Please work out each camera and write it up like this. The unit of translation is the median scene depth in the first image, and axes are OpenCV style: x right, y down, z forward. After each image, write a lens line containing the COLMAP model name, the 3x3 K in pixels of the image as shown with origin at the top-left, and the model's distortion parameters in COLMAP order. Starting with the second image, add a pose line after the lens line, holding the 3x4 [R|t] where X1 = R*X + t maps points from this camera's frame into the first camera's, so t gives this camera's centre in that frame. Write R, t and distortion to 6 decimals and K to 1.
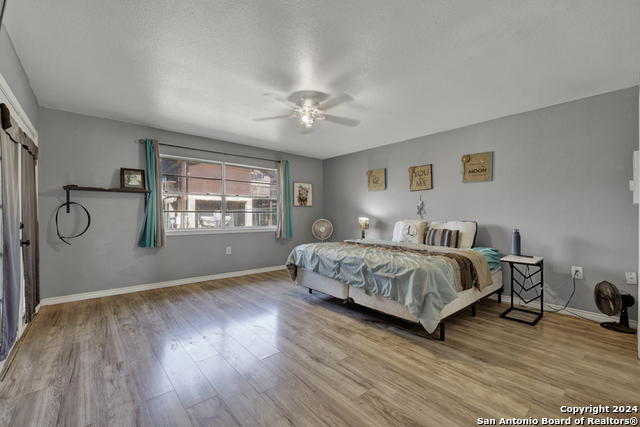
lens RADIAL K [[270.8, 0, 314.5], [0, 270.8, 214.4], [0, 0, 1]] dist [-0.011481, 0.000209]
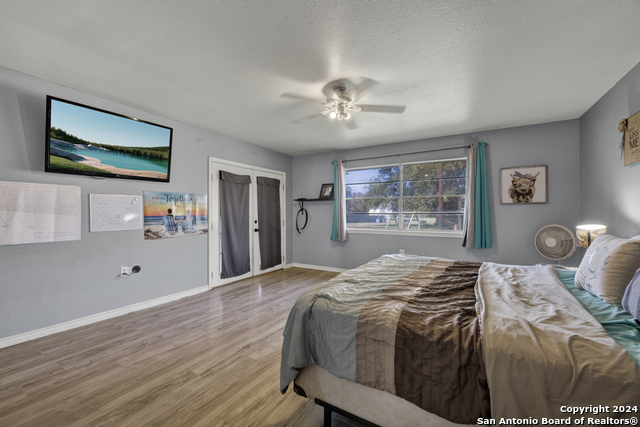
lens RADIAL K [[270.8, 0, 315.9], [0, 270.8, 212.9], [0, 0, 1]] dist [-0.011481, 0.000209]
pose [[0.304811, -0.005472, -0.952397, 0.638296], [0.003642, 0.999983, -0.004580, -0.009439], [0.952406, -0.002073, 0.304825, 0.503091]]
